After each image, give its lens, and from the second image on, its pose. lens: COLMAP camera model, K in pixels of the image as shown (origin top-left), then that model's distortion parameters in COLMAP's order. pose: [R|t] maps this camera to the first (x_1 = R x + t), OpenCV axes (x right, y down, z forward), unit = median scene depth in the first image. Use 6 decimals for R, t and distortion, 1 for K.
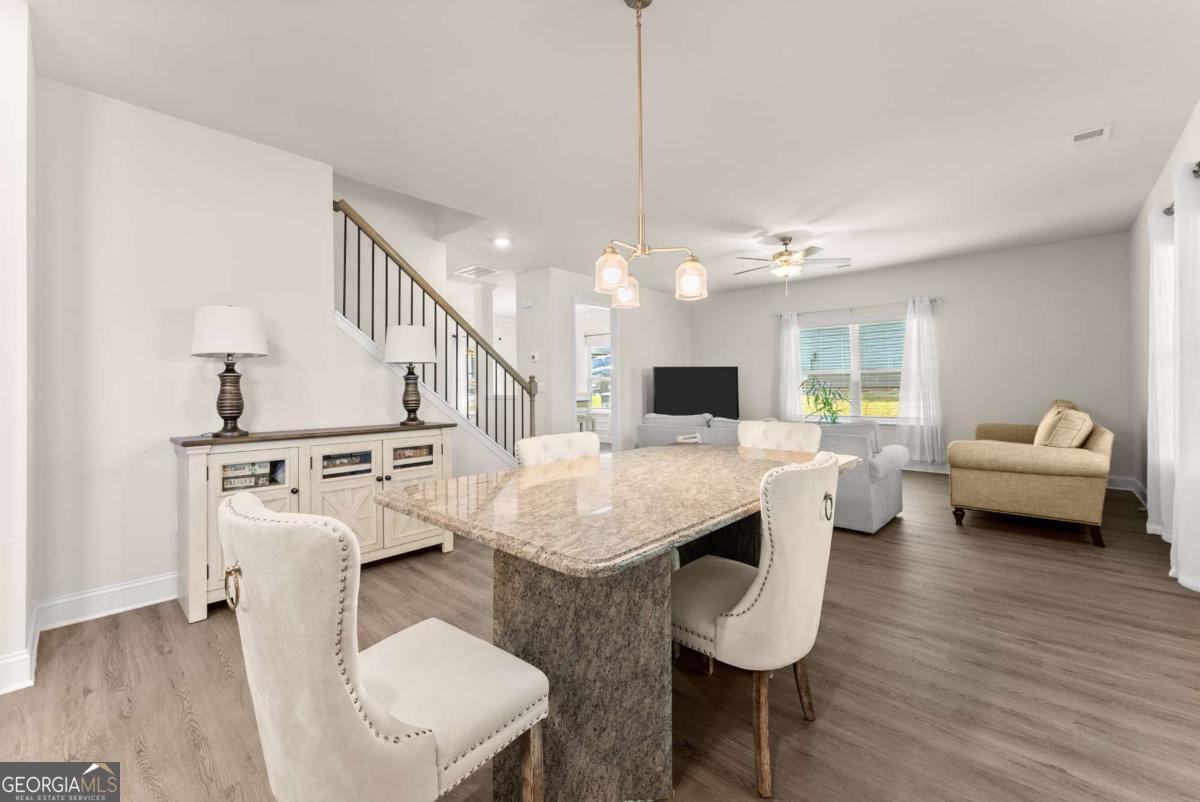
lens RADIAL K [[483.4, 0, 596.2], [0, 483.4, 385.5], [0, 0, 1]] dist [-0.001452, -0.000167]
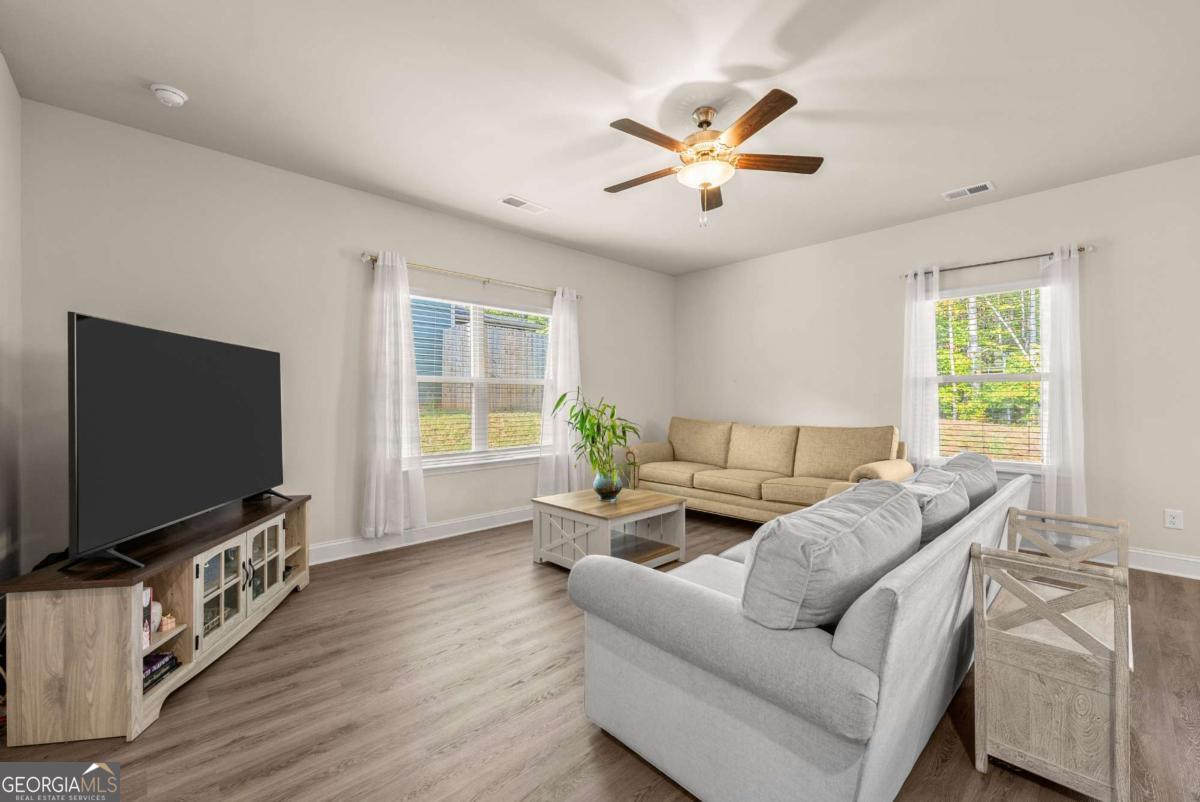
lens RADIAL K [[489.6, 0, 600.0], [0, 489.6, 401.0], [0, 0, 1]] dist [-0.000195, -0.000081]
pose [[0.070380, -0.001774, 0.997519, -0.104443], [0.004289, 0.999990, 0.001476, -0.003942], [-0.997511, 0.004175, 0.070387, 0.902873]]
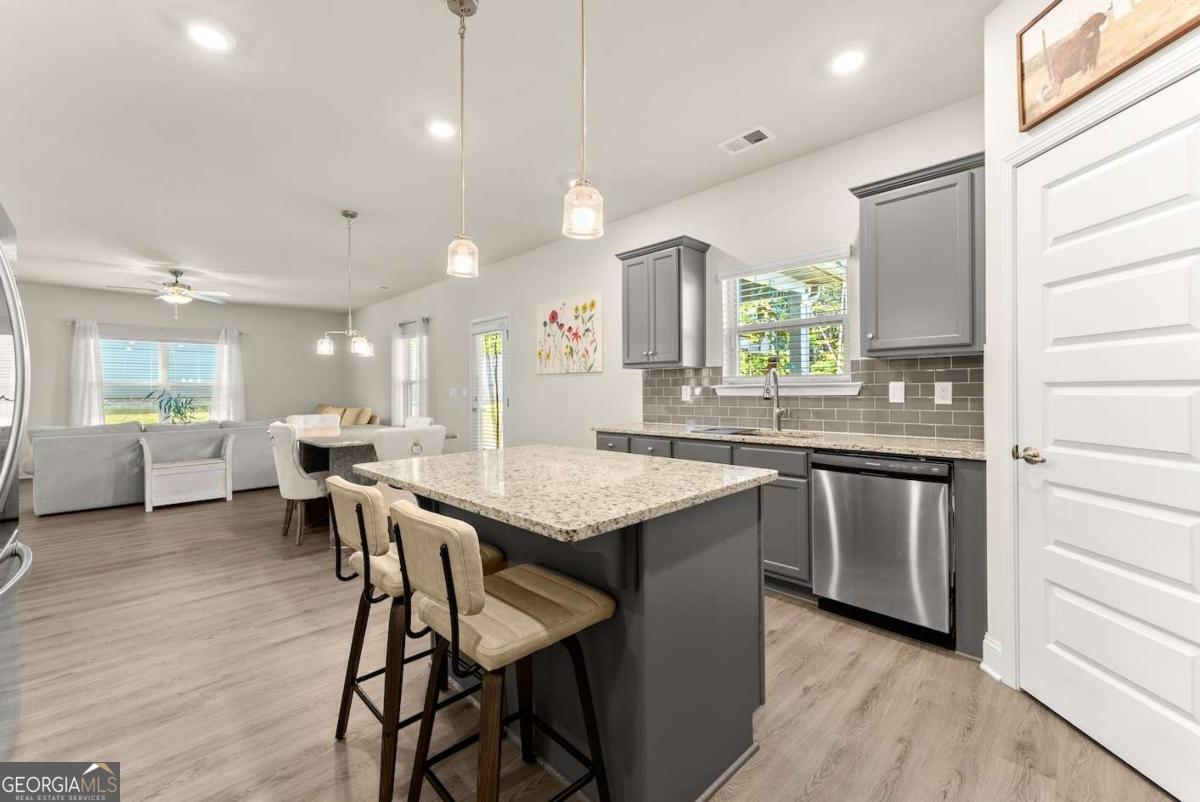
lens RADIAL K [[490.3, 0, 597.7], [0, 490.3, 388.6], [0, 0, 1]] dist [-0.001111, -0.000115]
pose [[0.041230, 0.005305, 0.999136, -0.634494], [0.009659, 0.999937, -0.005708, -0.002000], [-0.999103, 0.009886, 0.041176, -0.059478]]
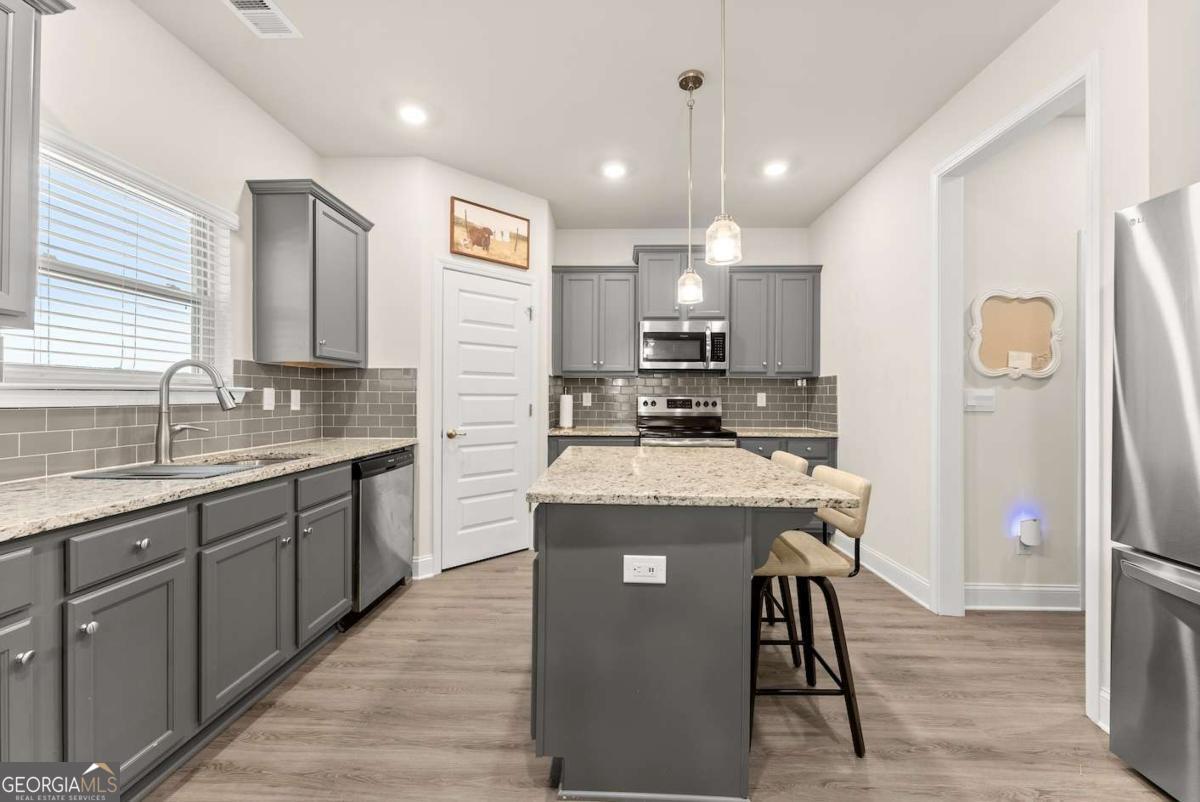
lens RADIAL K [[481.6, 0, 602.6], [0, 481.6, 394.4], [0, 0, 1]] dist [-0.000056, -0.000172]
pose [[-0.745897, -0.005841, -0.666035, -0.097835], [-0.005238, 0.999982, -0.002904, -0.002921], [0.666040, 0.001323, -0.745914, 0.193610]]
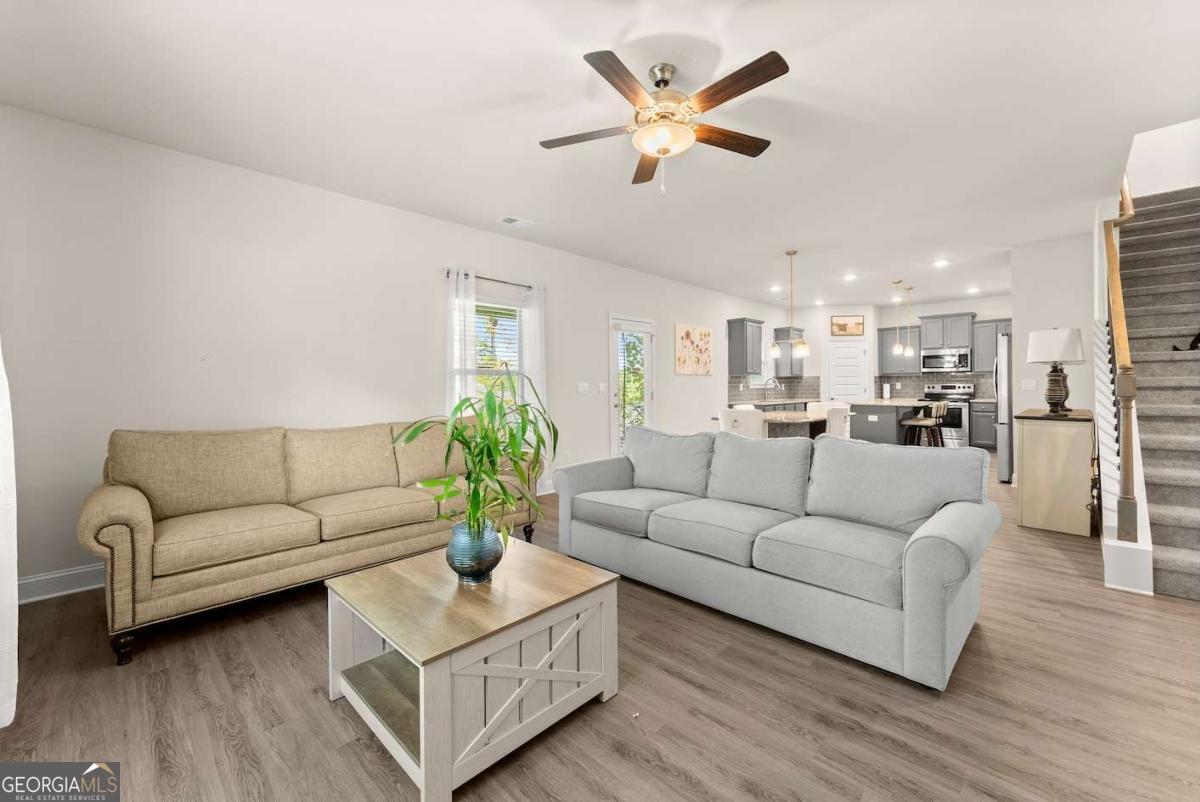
lens RADIAL K [[483.4, 0, 596.2], [0, 483.4, 385.5], [0, 0, 1]] dist [-0.001452, -0.000167]
pose [[-0.999674, 0.008756, 0.023966, 0.380762], [0.008749, 0.999962, -0.000423, -0.006412], [-0.023969, -0.000213, -0.999713, 1.228243]]
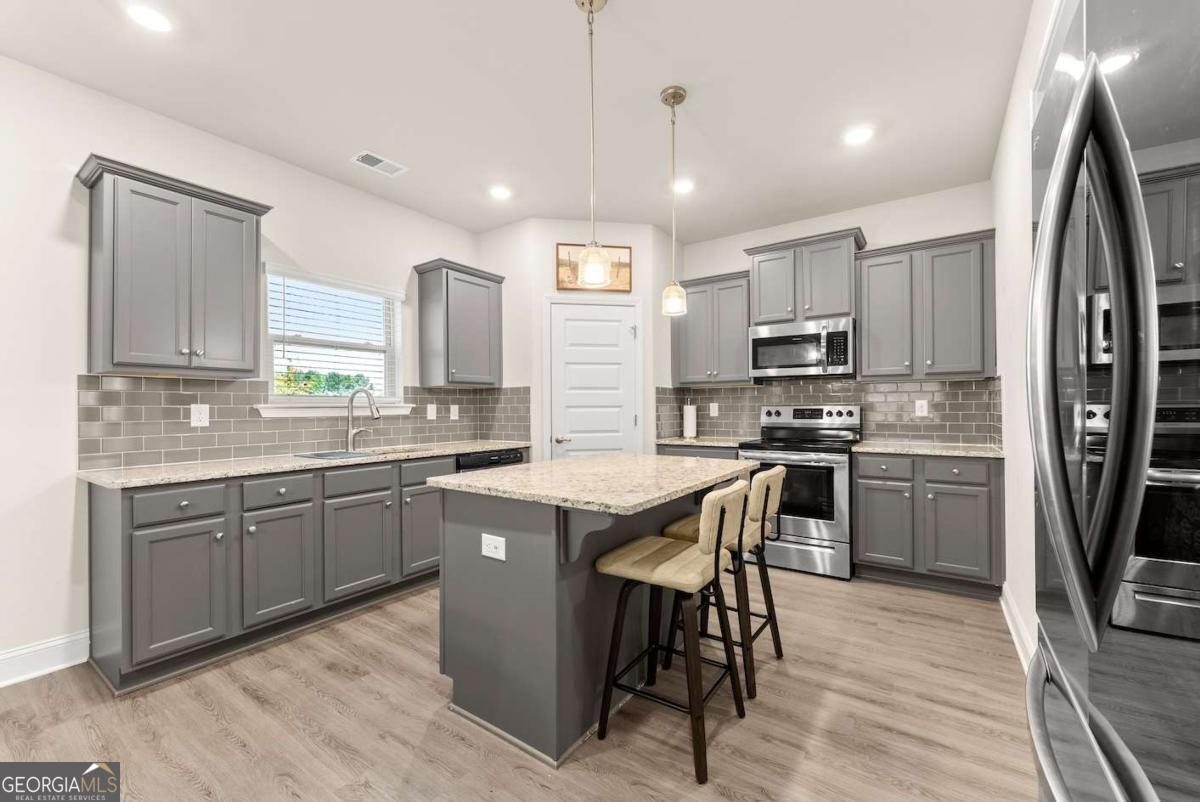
lens RADIAL K [[481.4, 0, 600.2], [0, 481.4, 403.2], [0, 0, 1]] dist [-0.000335, -0.000108]
pose [[-0.988280, 0.007275, -0.152481, -0.282161], [0.008548, 0.999934, -0.007689, -0.003029], [0.152415, -0.008903, -0.988276, 0.326665]]
